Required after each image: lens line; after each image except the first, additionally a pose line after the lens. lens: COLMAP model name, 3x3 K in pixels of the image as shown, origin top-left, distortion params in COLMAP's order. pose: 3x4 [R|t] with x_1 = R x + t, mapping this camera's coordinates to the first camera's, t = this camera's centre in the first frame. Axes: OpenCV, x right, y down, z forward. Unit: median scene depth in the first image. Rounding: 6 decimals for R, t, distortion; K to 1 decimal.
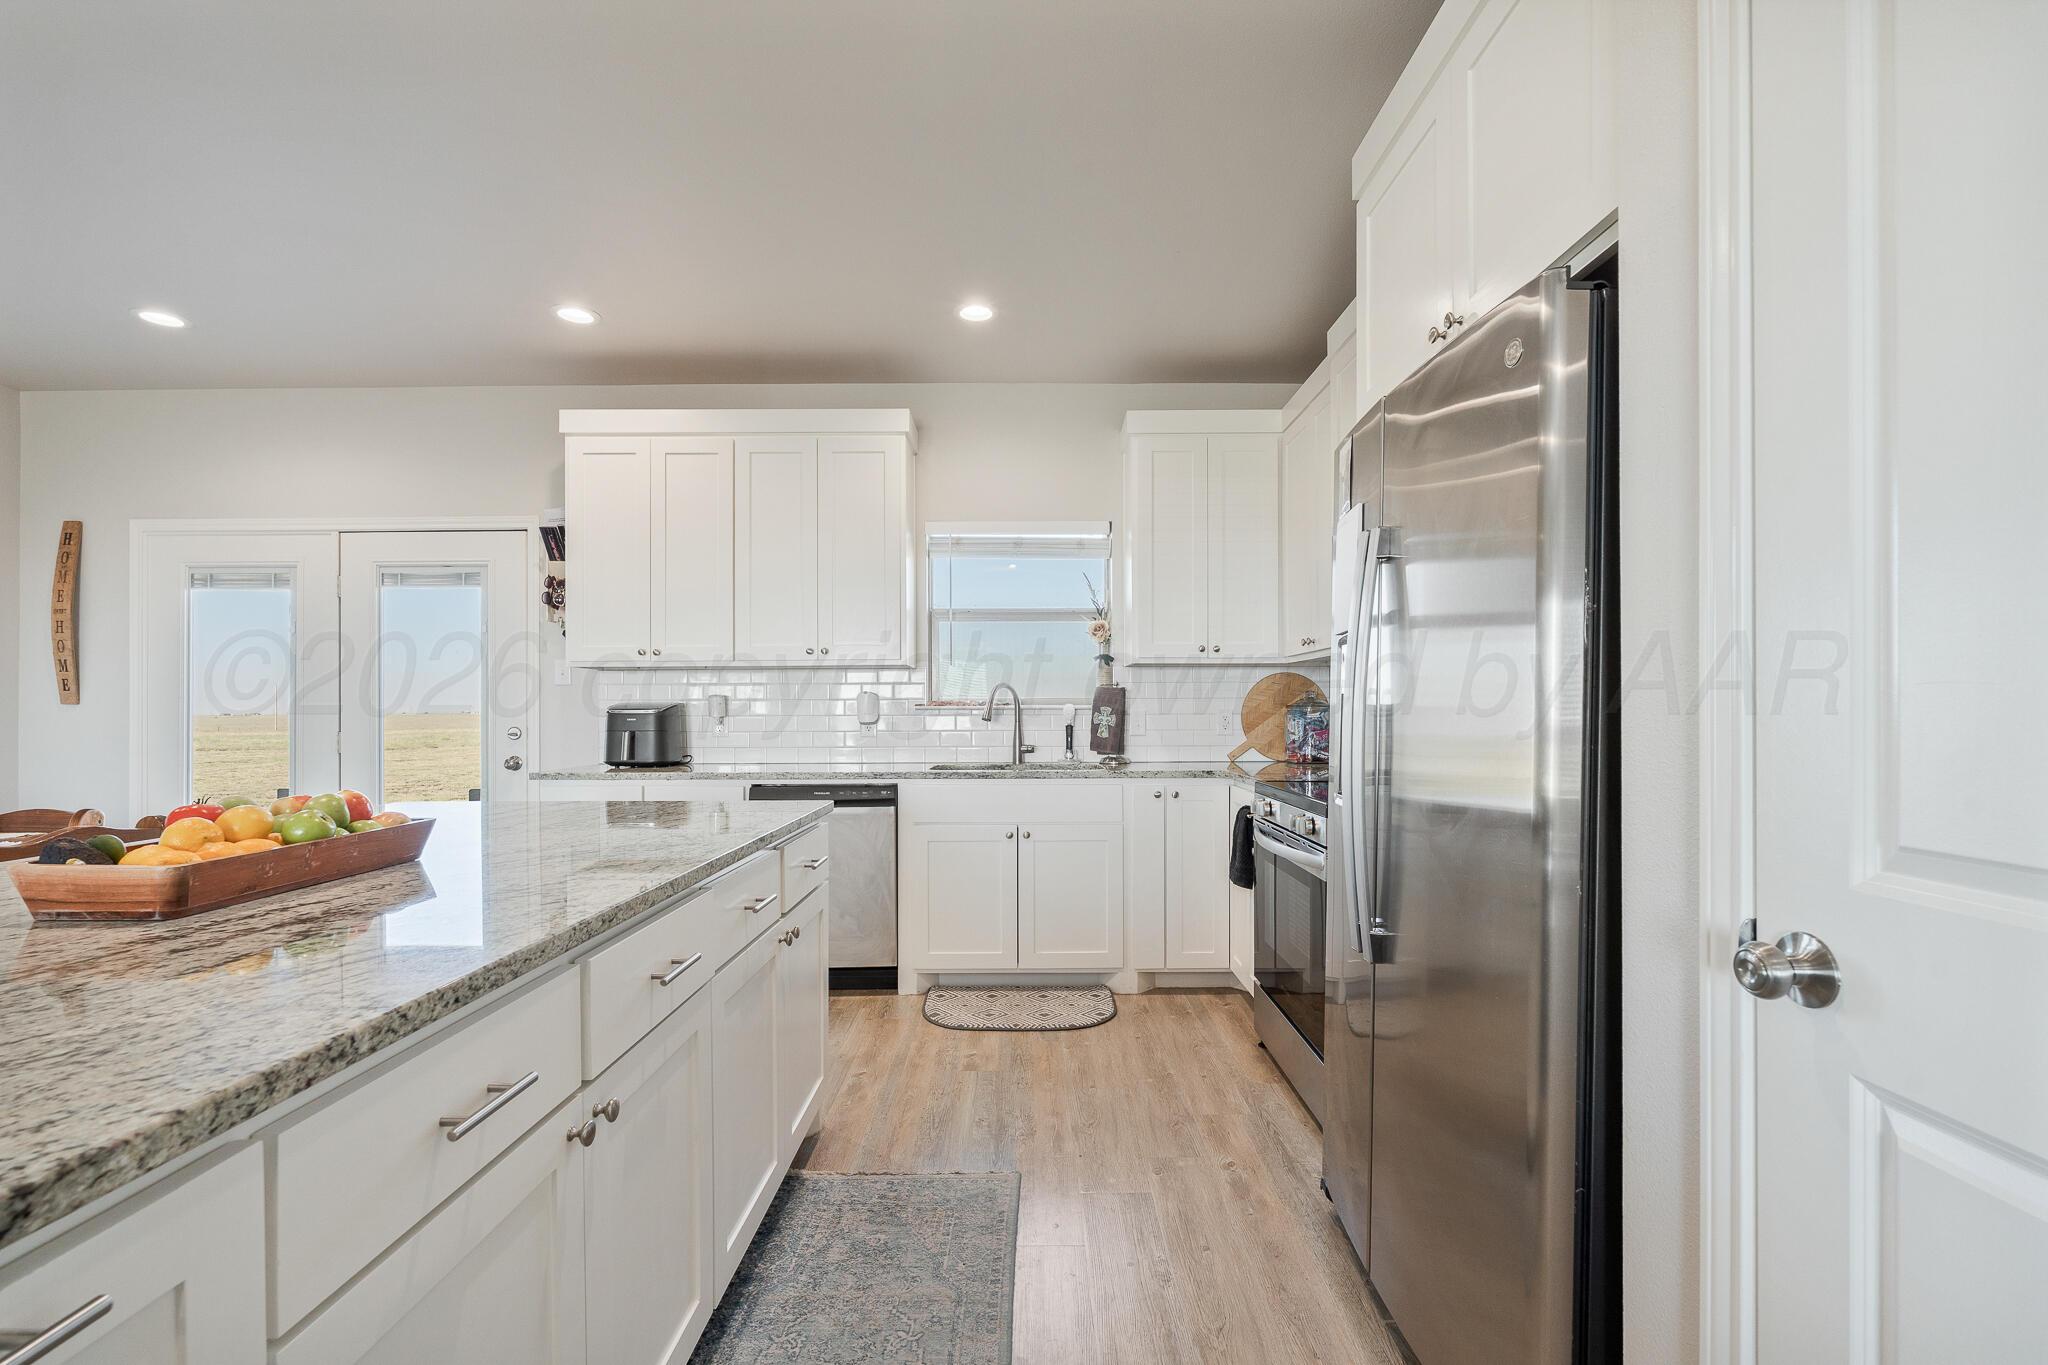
lens RADIAL K [[903.2, 0, 1026.3], [0, 903.2, 701.3], [0, 0, 1]] dist [-0.005462, 0.001029]
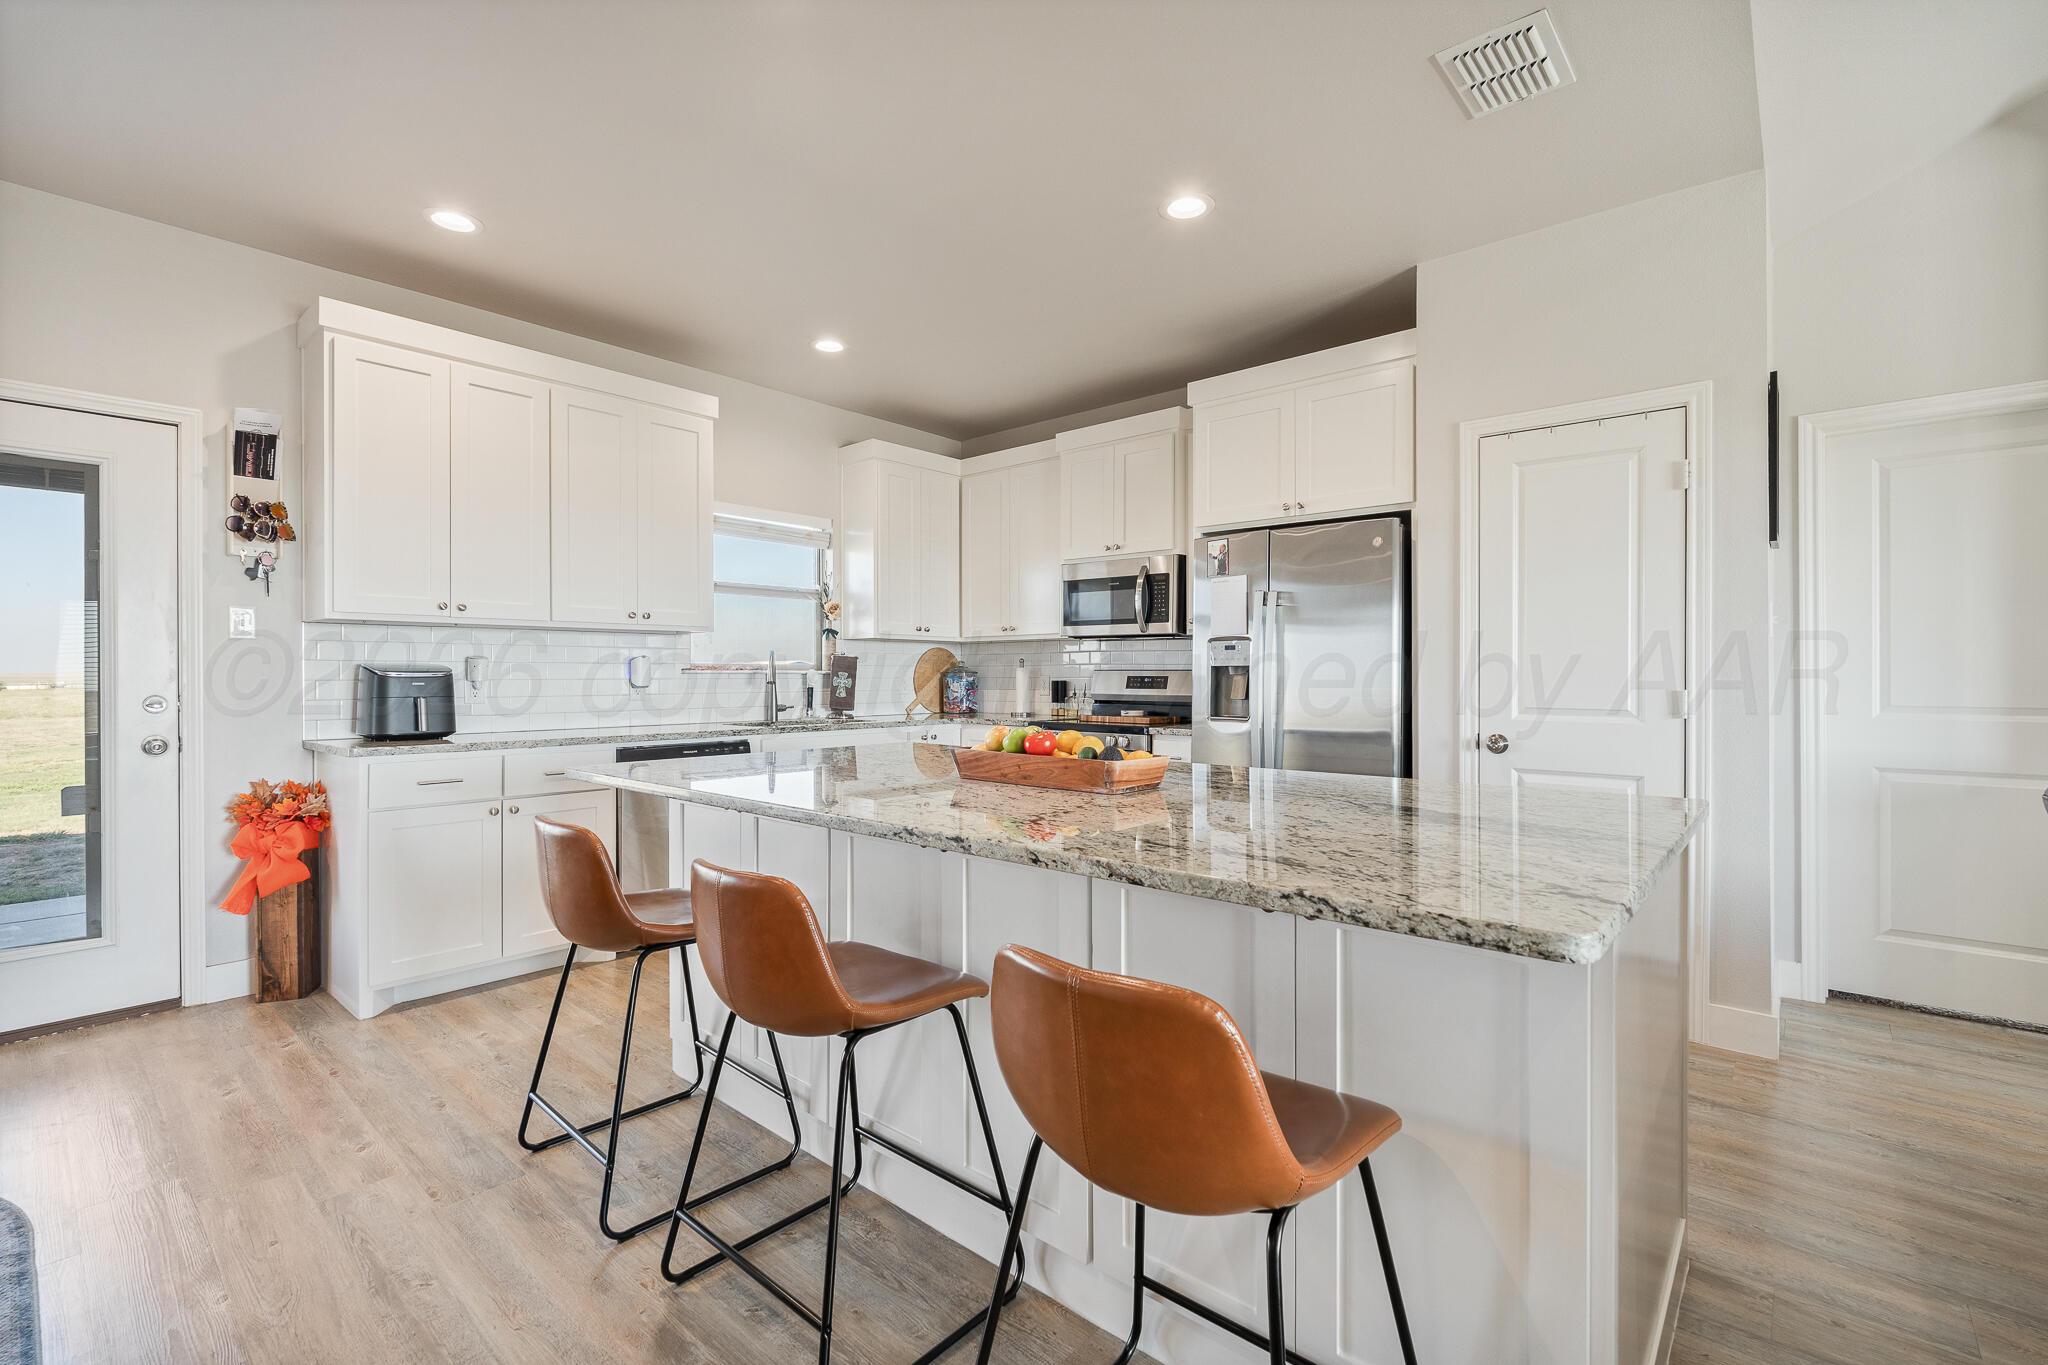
lens RADIAL K [[903.2, 0, 1028.1], [0, 903.2, 670.3], [0, 0, 1]] dist [-0.005462, 0.001029]
pose [[0.660036, 0.007685, 0.751194, -0.669938], [-0.009278, 0.999955, -0.002078, 0.003896], [-0.751176, -0.005598, 0.660078, -0.000979]]
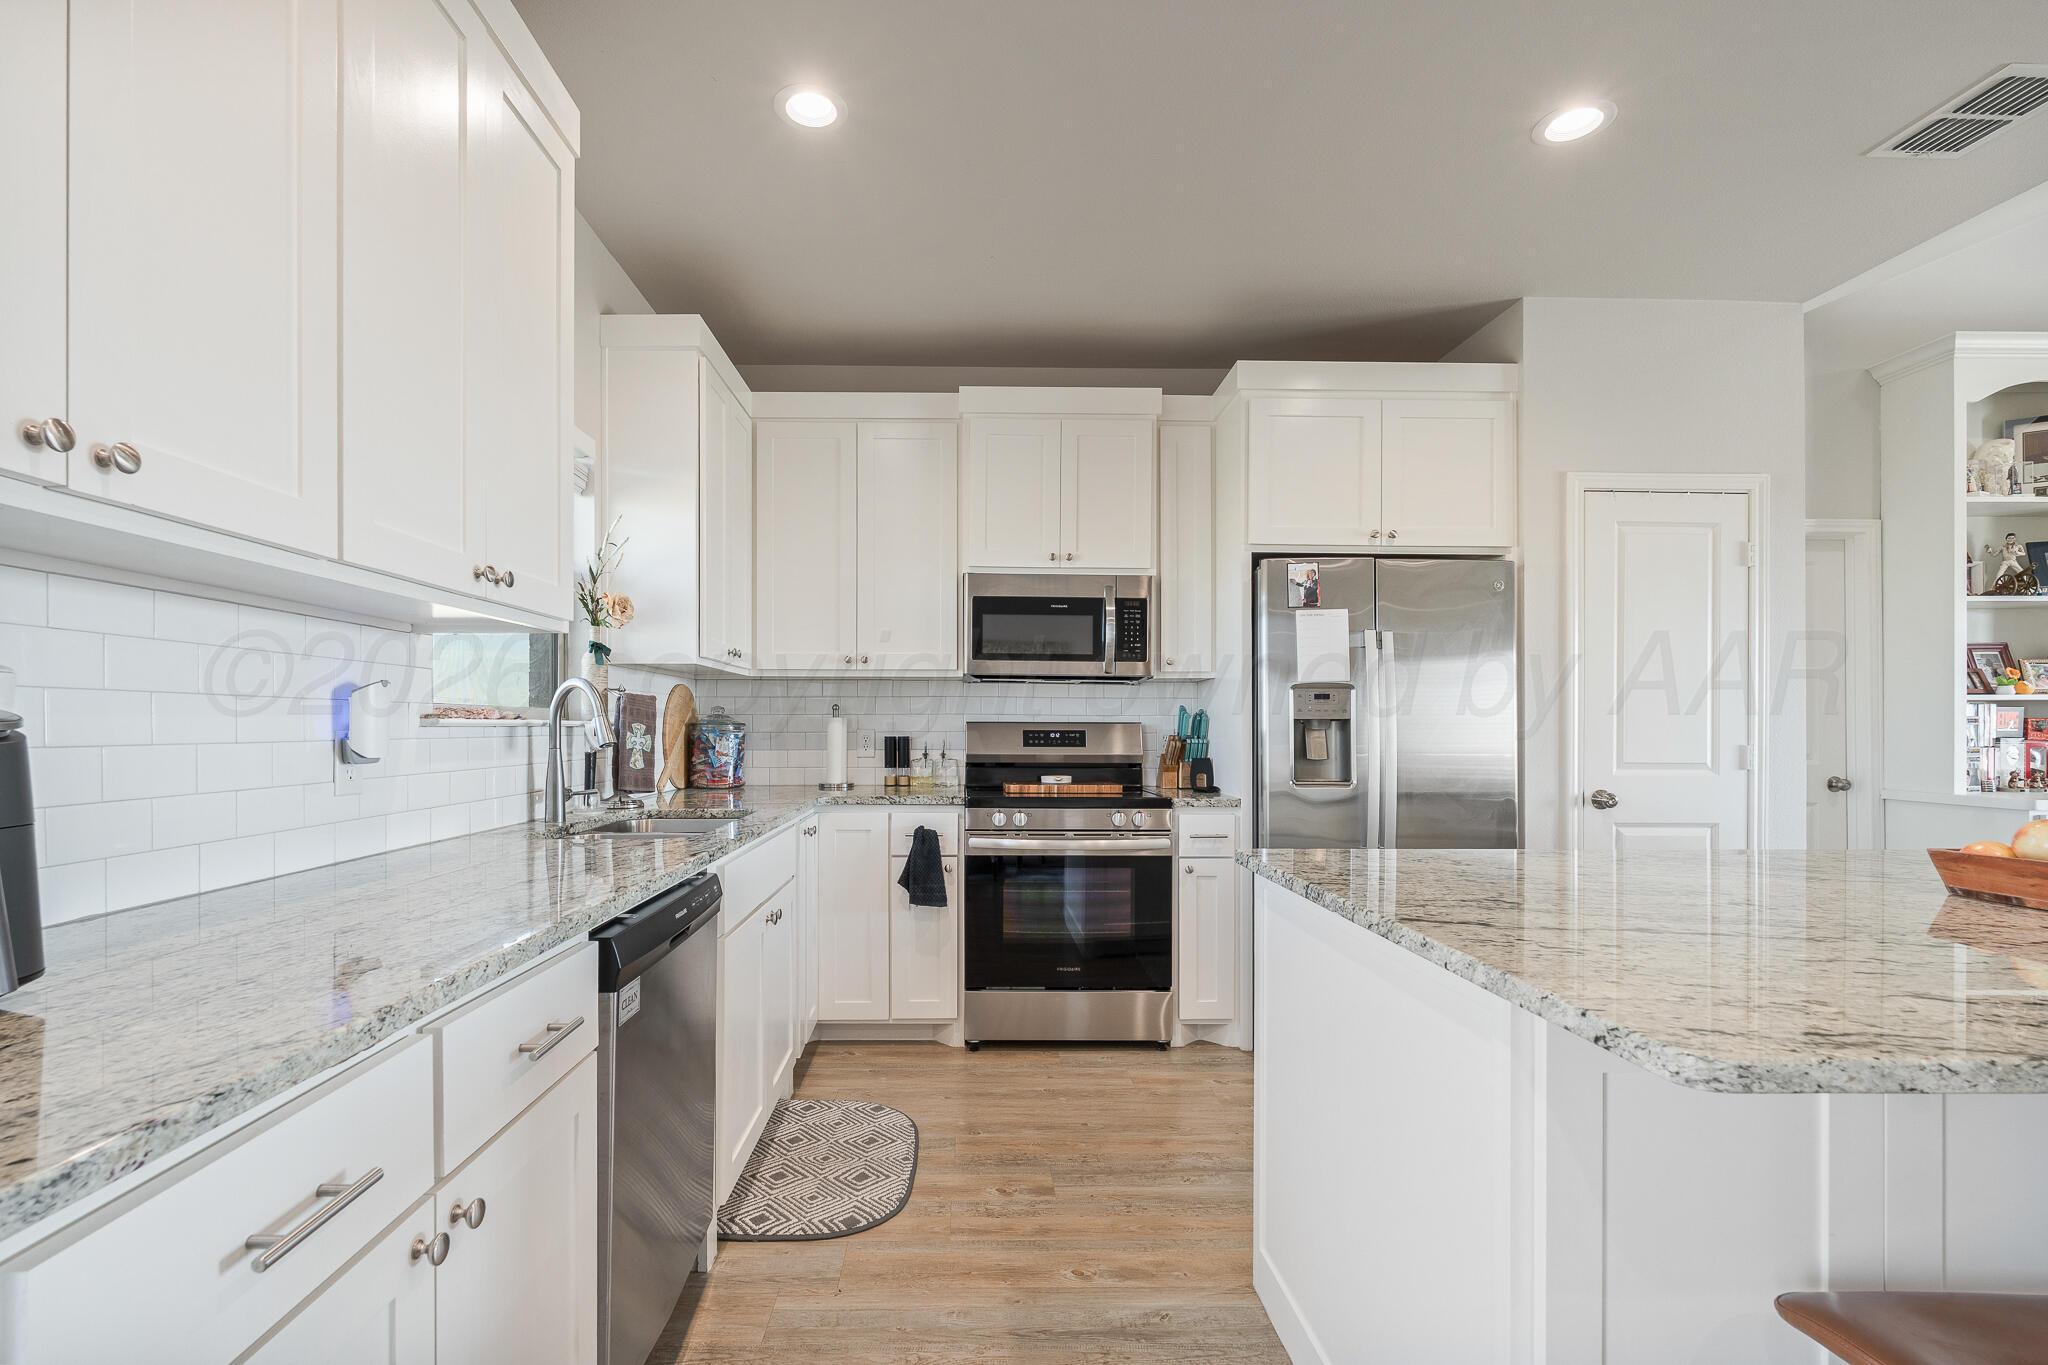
lens RADIAL K [[903.2, 0, 980.4], [0, 903.2, 723.7], [0, 0, 1]] dist [-0.005462, 0.001029]
pose [[-0.013251, 0.007398, 0.999885, -0.589592], [-0.011591, 0.999904, -0.007552, 0.008611], [-0.999845, -0.011690, -0.013164, 0.754910]]
